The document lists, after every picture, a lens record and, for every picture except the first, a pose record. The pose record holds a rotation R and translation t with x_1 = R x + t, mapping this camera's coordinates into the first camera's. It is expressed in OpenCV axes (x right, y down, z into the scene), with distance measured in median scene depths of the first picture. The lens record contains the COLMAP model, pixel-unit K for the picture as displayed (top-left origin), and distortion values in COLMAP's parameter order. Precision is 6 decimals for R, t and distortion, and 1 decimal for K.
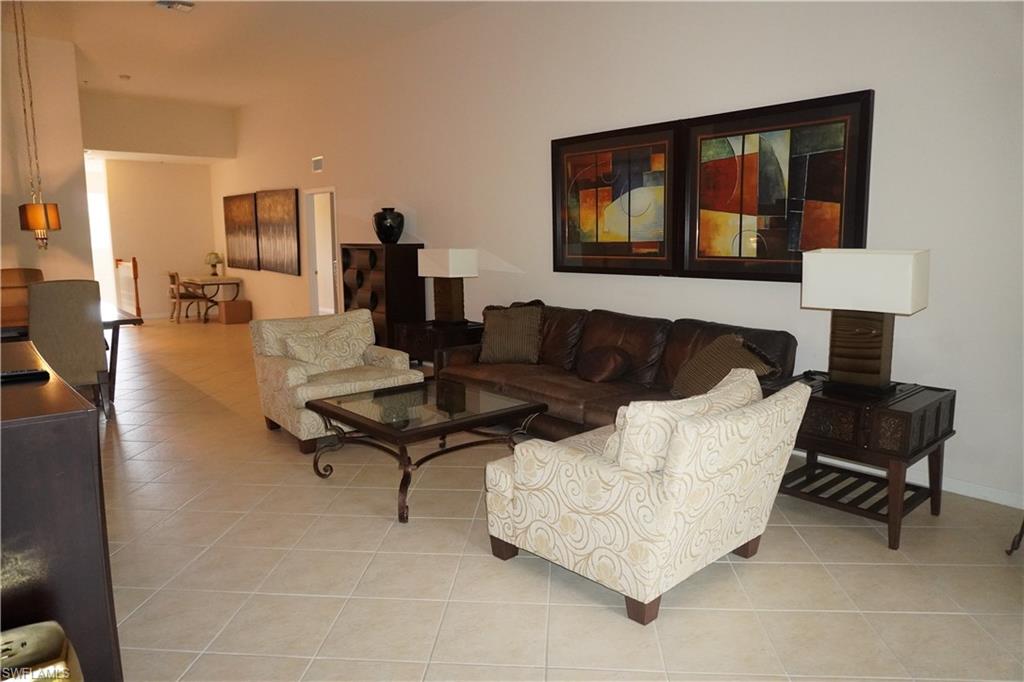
lens RADIAL K [[678.0, 0, 511.7], [0, 678.0, 337.4], [0, 0, 1]] dist [-0.049607, 0.035754]
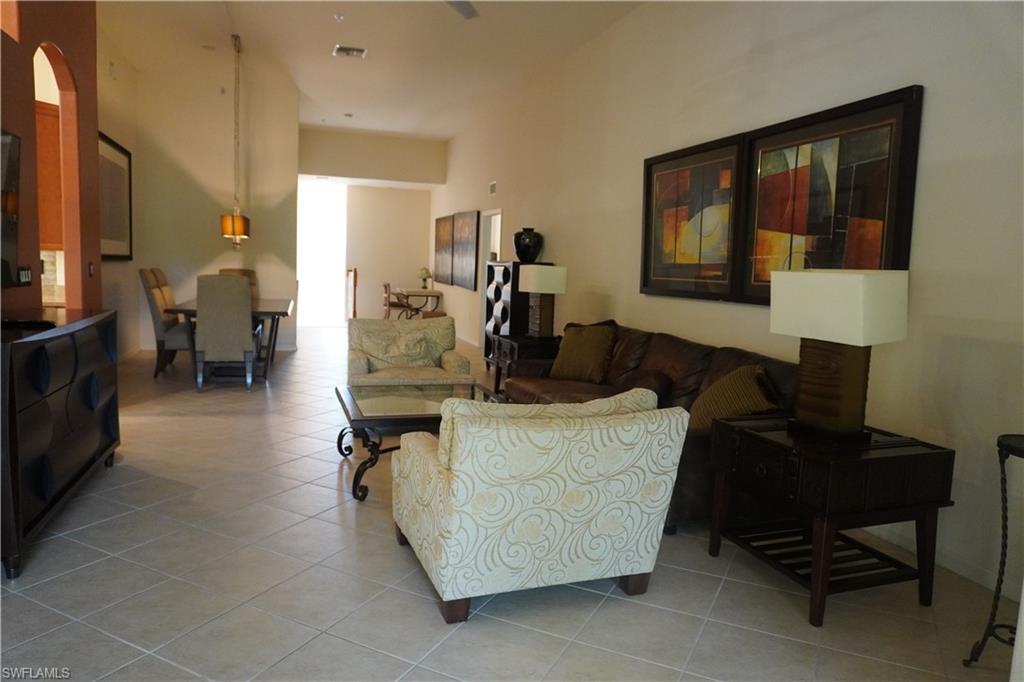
lens RADIAL K [[678.0, 0, 511.7], [0, 678.0, 337.4], [0, 0, 1]] dist [-0.049607, 0.035754]
pose [[0.924089, 0.078383, -0.374053, 0.293950], [-0.094826, 0.995161, -0.025728, 0.009927], [0.370226, 0.059245, 0.927050, 0.038170]]
